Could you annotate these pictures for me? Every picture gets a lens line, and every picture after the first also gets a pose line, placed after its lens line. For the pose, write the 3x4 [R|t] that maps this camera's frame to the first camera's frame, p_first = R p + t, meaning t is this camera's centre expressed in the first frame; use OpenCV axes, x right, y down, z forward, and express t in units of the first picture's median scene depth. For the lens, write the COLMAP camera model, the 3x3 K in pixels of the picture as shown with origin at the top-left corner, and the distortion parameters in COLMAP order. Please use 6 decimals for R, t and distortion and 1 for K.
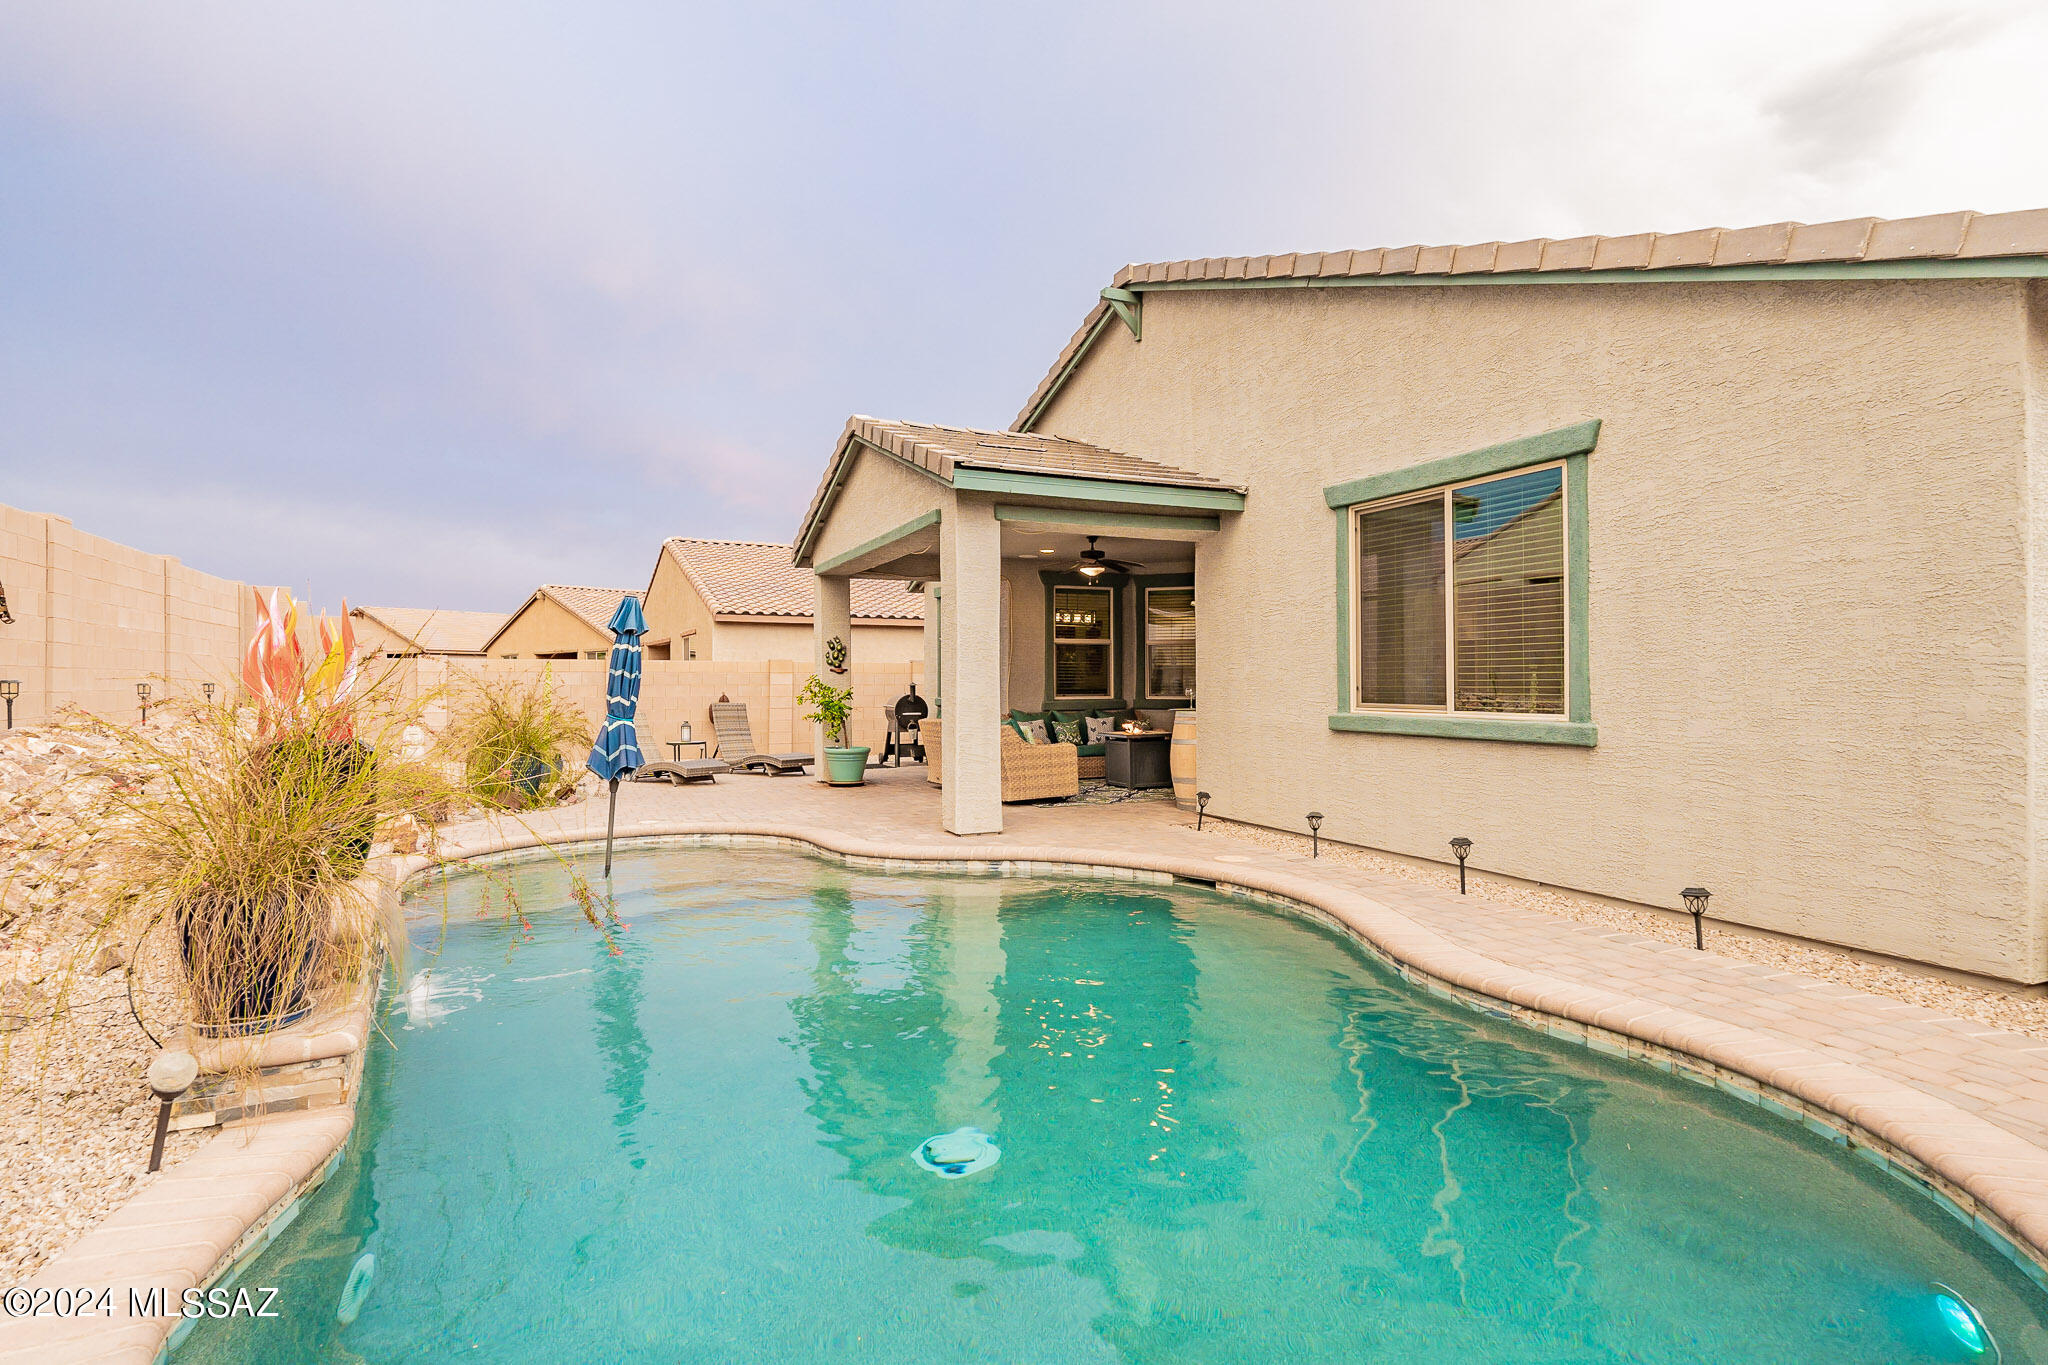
lens RADIAL K [[1043.3, 0, 1021.8], [0, 1043.3, 672.2], [0, 0, 1]] dist [-0.002231, 0.000248]
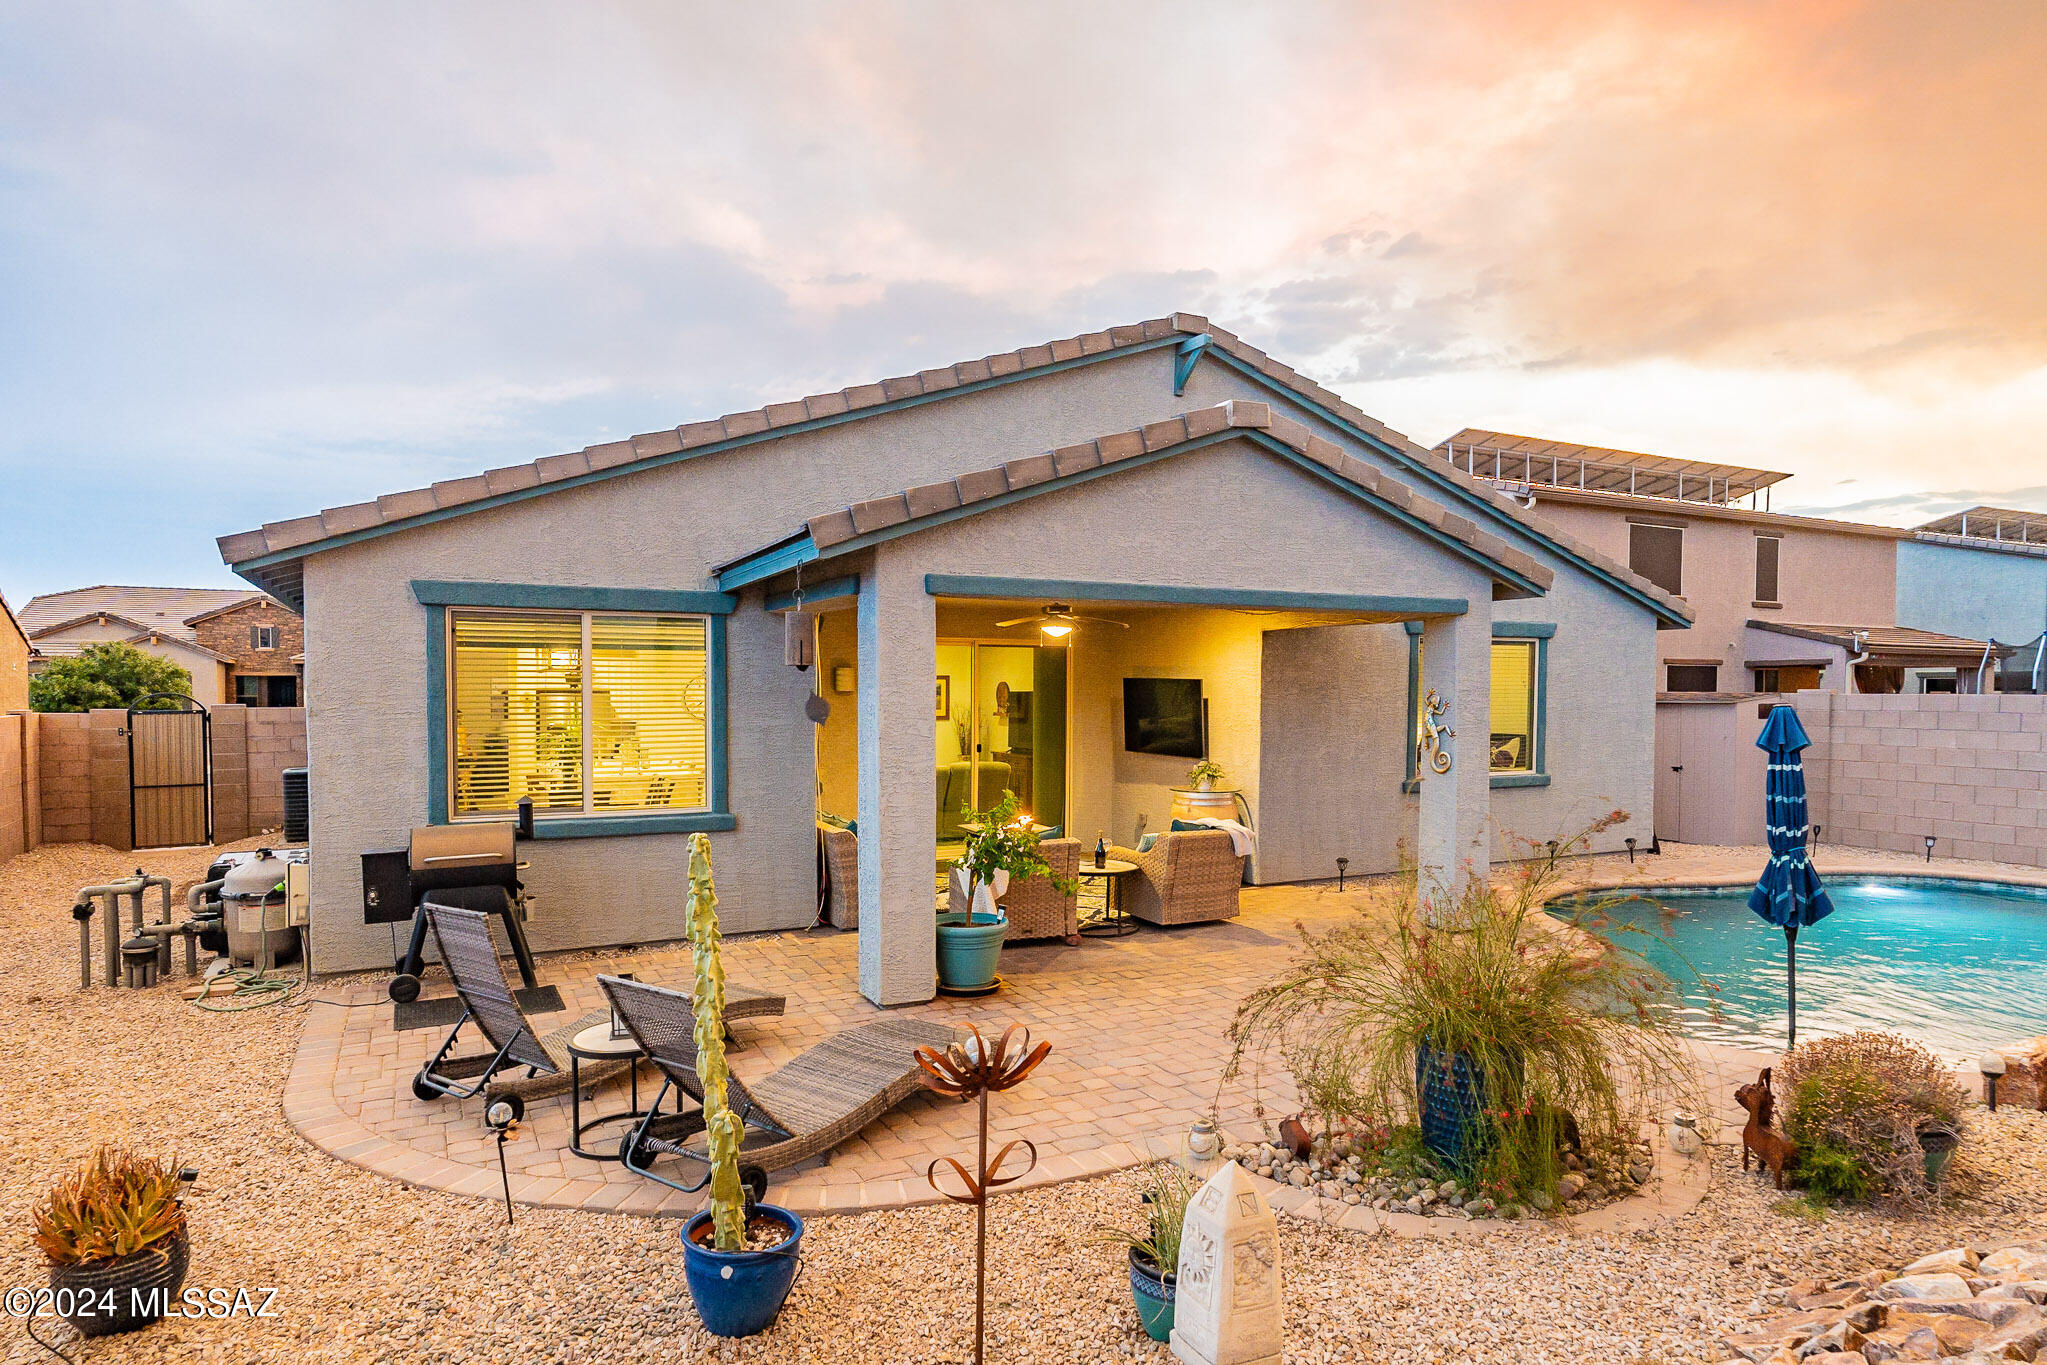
lens RADIAL K [[1186.6, 0, 1026.7], [0, 1186.6, 715.6], [0, 0, 1]] dist [0.001162, -0.000111]
pose [[-0.067378, -0.023583, 0.997449, -1.290042], [-0.010898, 0.999678, 0.022900, -0.080902], [-0.997668, -0.009327, -0.067614, 1.672224]]
